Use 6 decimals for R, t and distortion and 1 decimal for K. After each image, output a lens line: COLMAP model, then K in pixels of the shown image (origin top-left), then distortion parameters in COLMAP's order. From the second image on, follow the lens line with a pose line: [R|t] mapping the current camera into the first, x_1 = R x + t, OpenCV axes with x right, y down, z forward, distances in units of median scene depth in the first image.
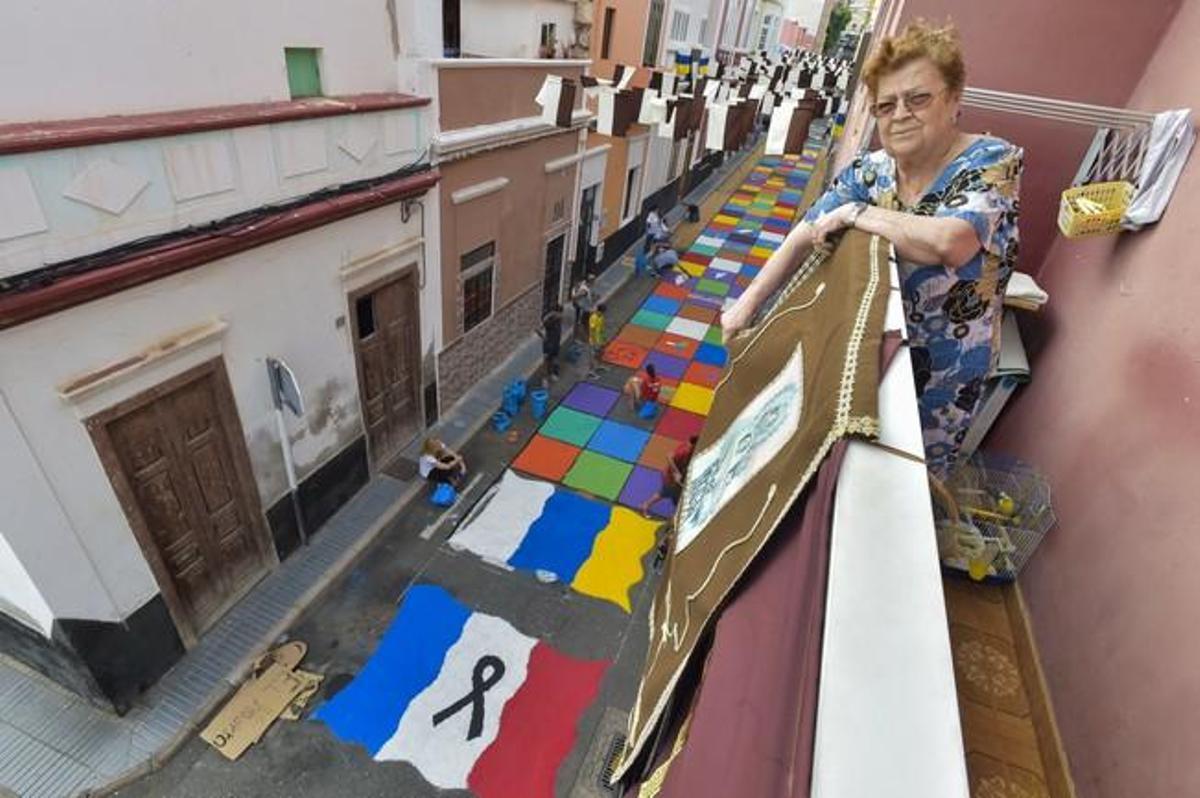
lens RADIAL K [[587.8, 0, 600.0], [0, 587.8, 399.0], [0, 0, 1]] dist [-0.062581, 0.022824]
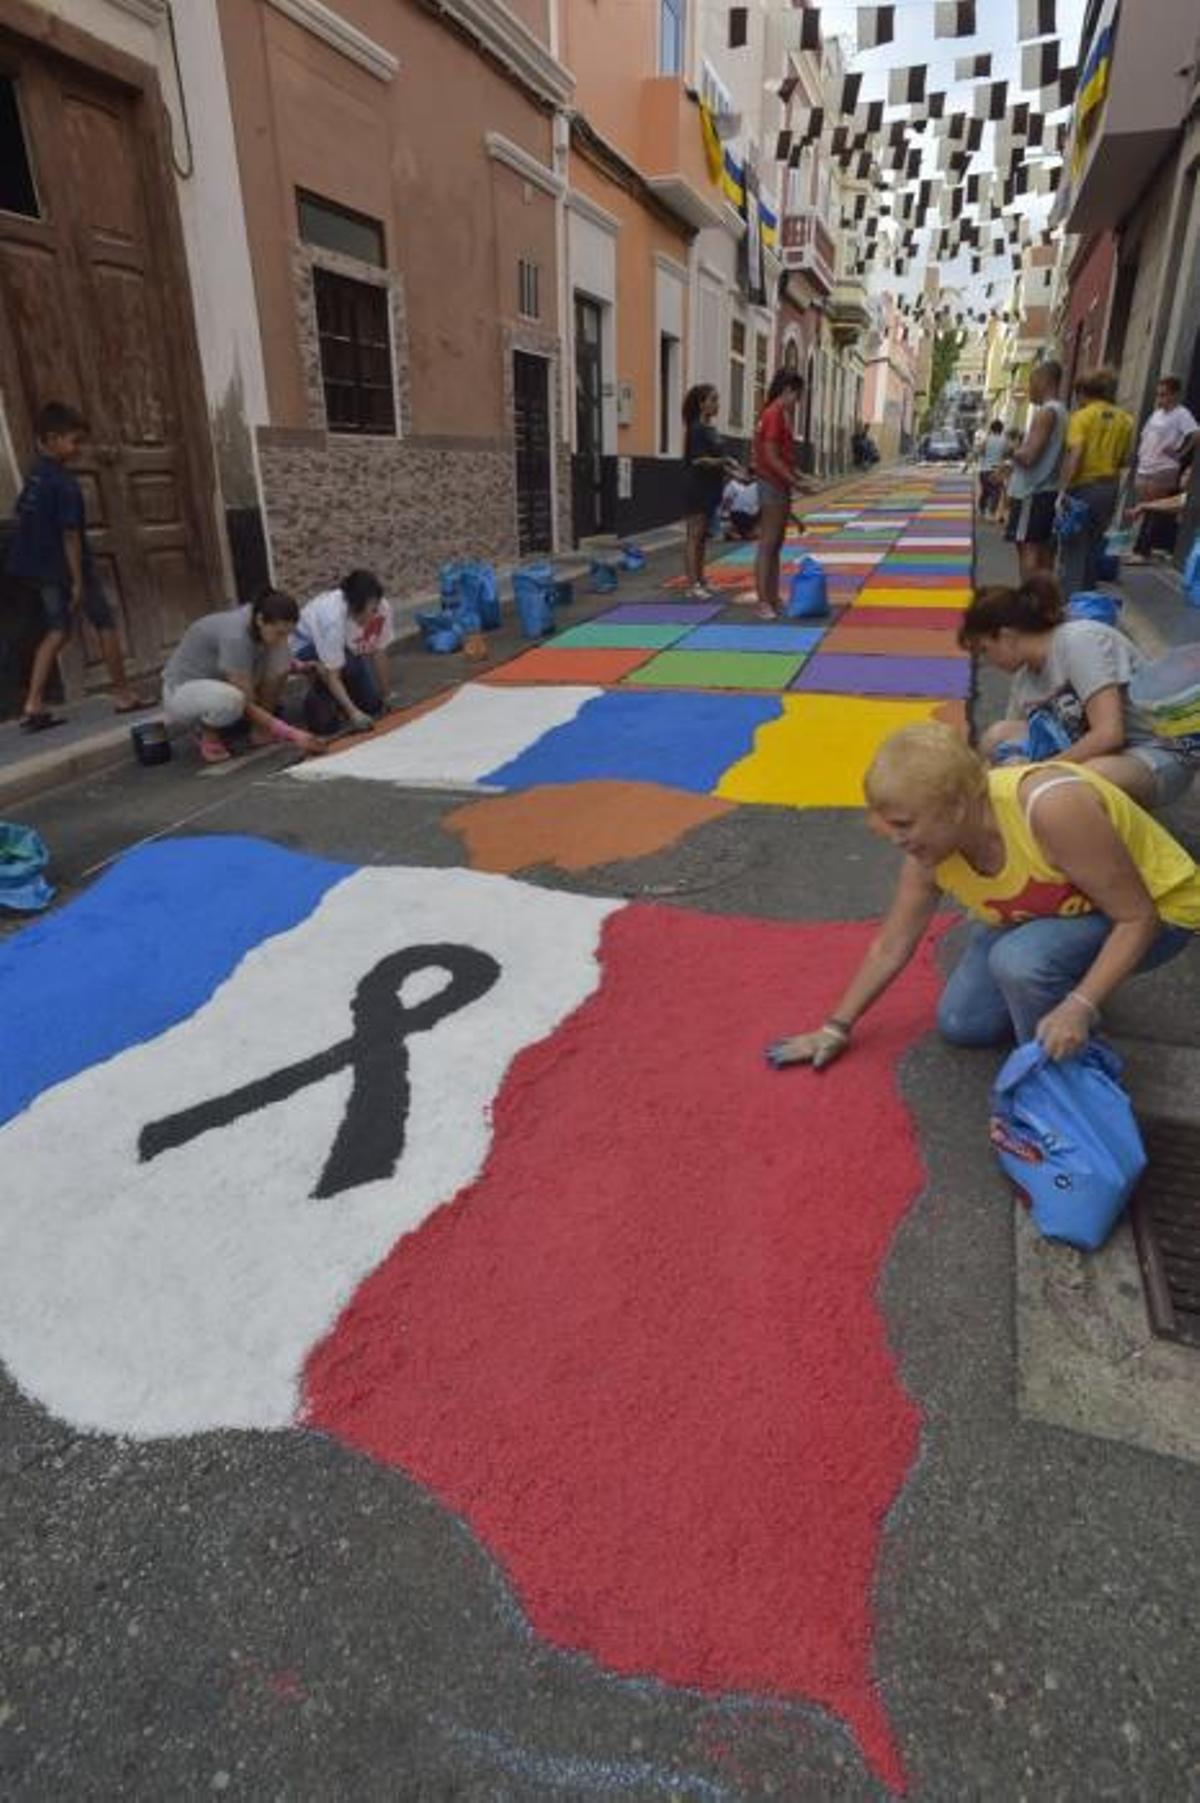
lens RADIAL K [[965.2, 0, 600.0], [0, 965.2, 901.5], [0, 0, 1]] dist [-0.048664, 0.024068]
pose [[0.991303, -0.129673, -0.022428, -0.091382], [0.124529, 0.979435, -0.158746, 0.407710], [0.042552, 0.154573, 0.987065, 0.507501]]
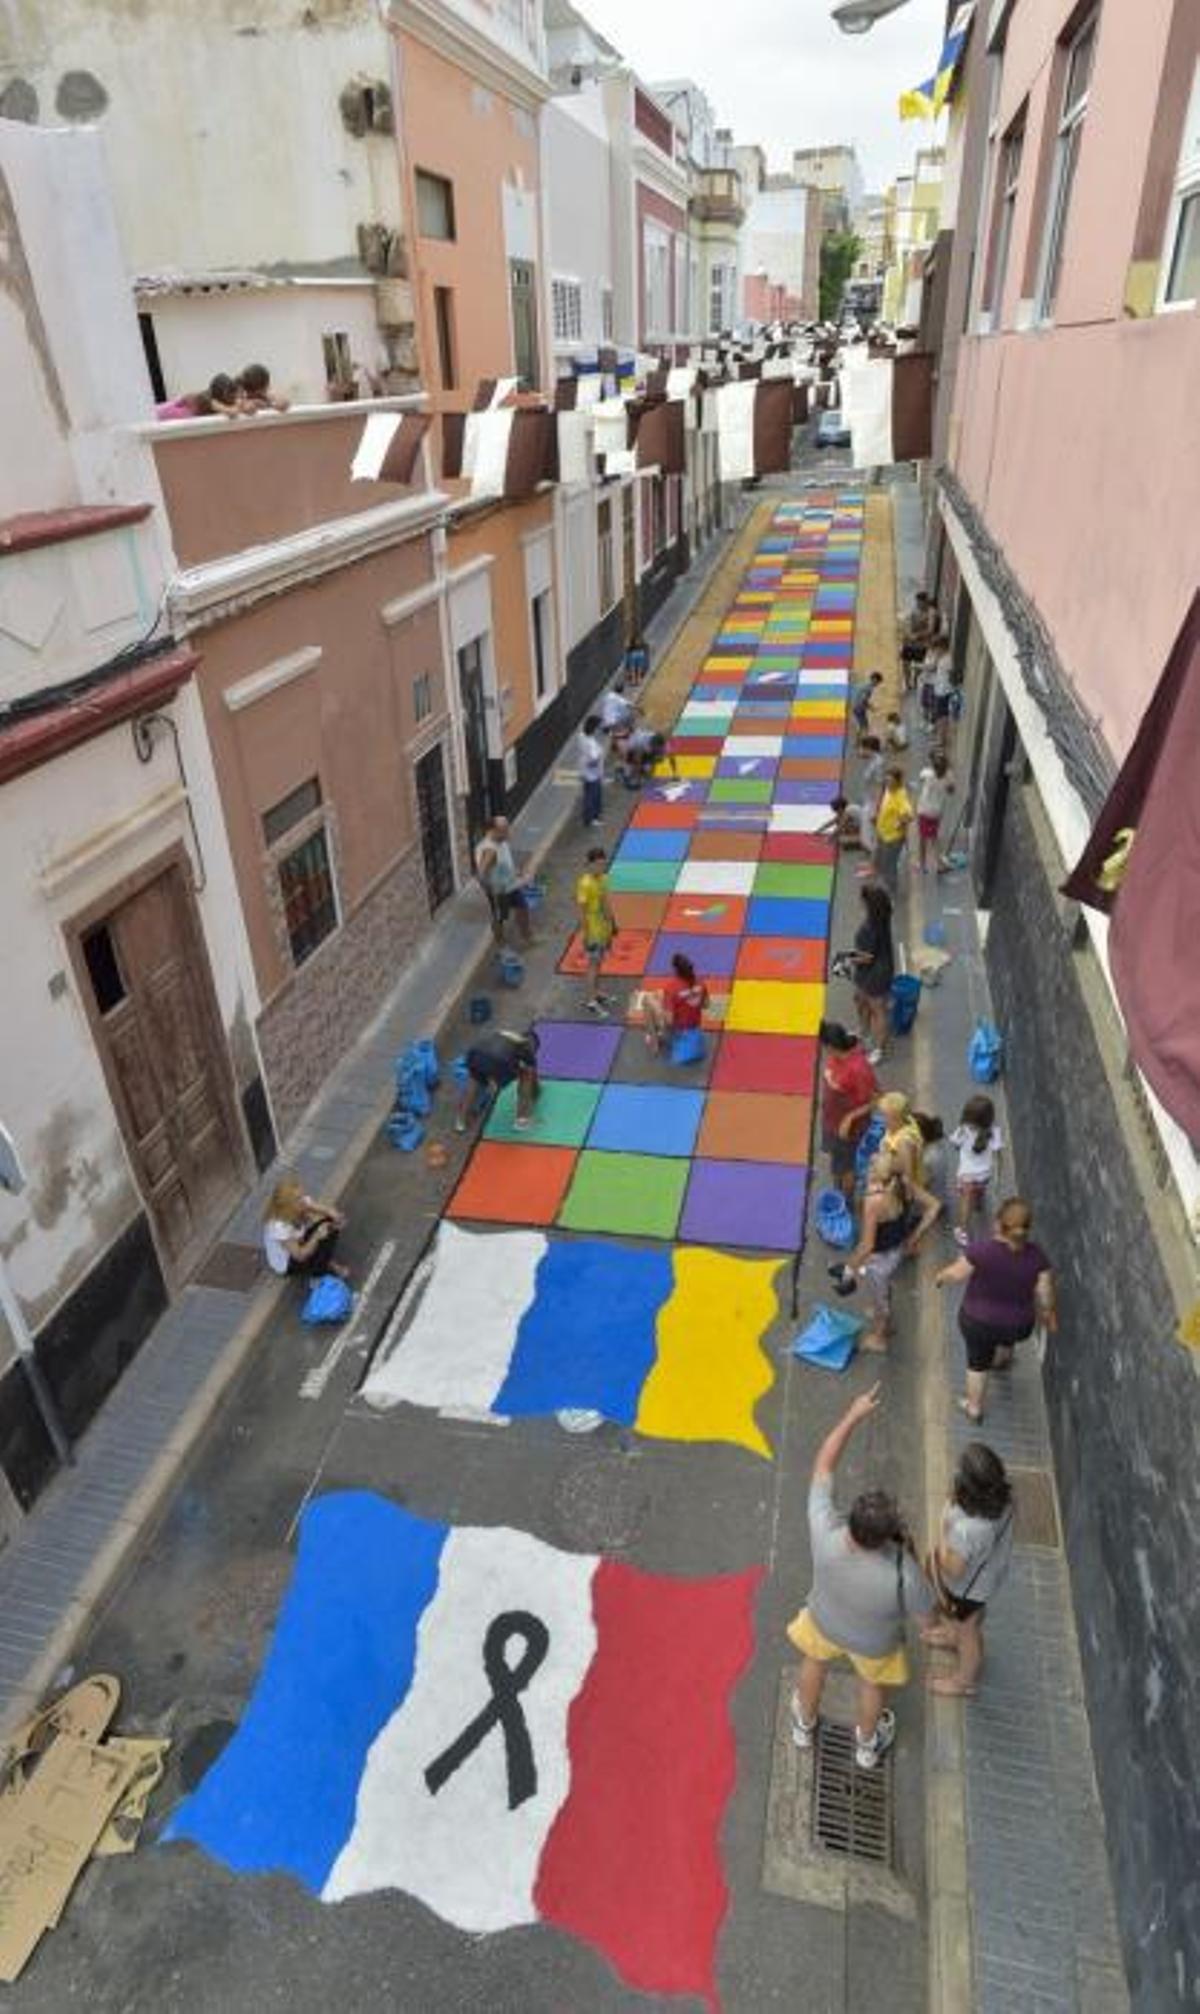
lens RADIAL K [[1150.1, 0, 537.6], [0, 1150.1, 1012.0], [0, 0, 1]] dist [-0.043423, 0.031535]
pose [[0.977935, -0.208440, 0.014036, -0.065597], [0.208890, 0.976597, -0.051226, 0.017606], [-0.003030, 0.053028, 0.998588, 0.046936]]
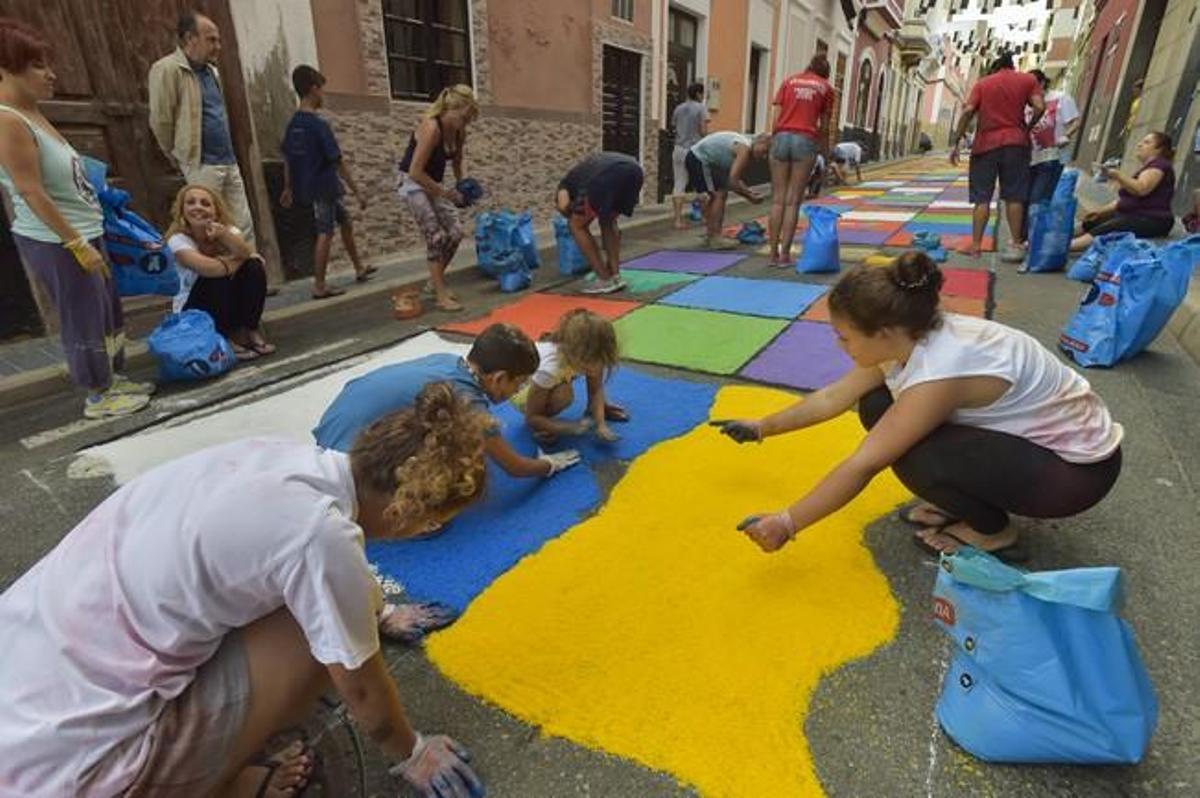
lens RADIAL K [[587.8, 0, 600.0], [0, 587.8, 399.0], [0, 0, 1]] dist [-0.062581, 0.022824]
pose [[0.972255, -0.037305, -0.230930, 0.033498], [-0.008927, 0.980566, -0.195987, 0.264886], [0.233753, 0.192611, 0.953027, 0.790631]]
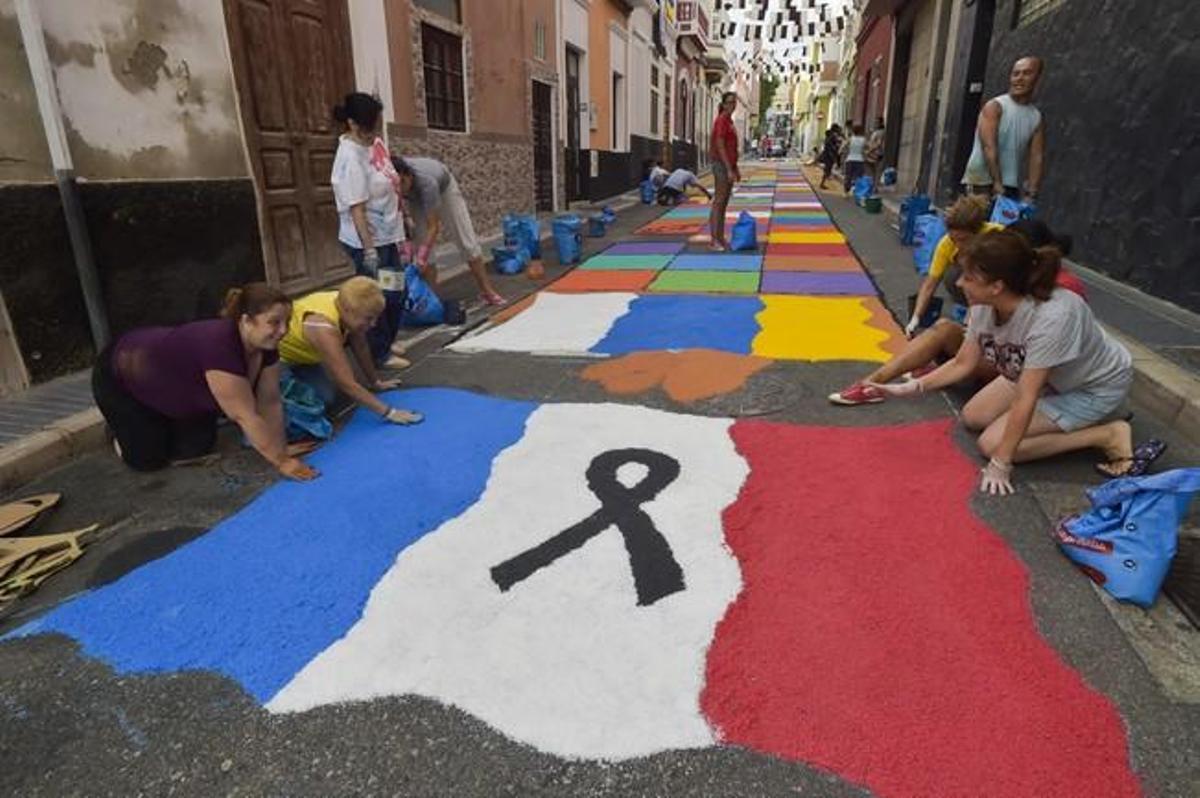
lens RADIAL K [[670.7, 0, 600.0], [0, 670.7, 399.0], [0, 0, 1]] dist [-0.055501, 0.030174]
pose [[0.984974, -0.156692, 0.072617, -0.186101], [0.169386, 0.958507, -0.229288, 0.413746], [-0.033676, 0.238143, 0.970646, 0.499645]]
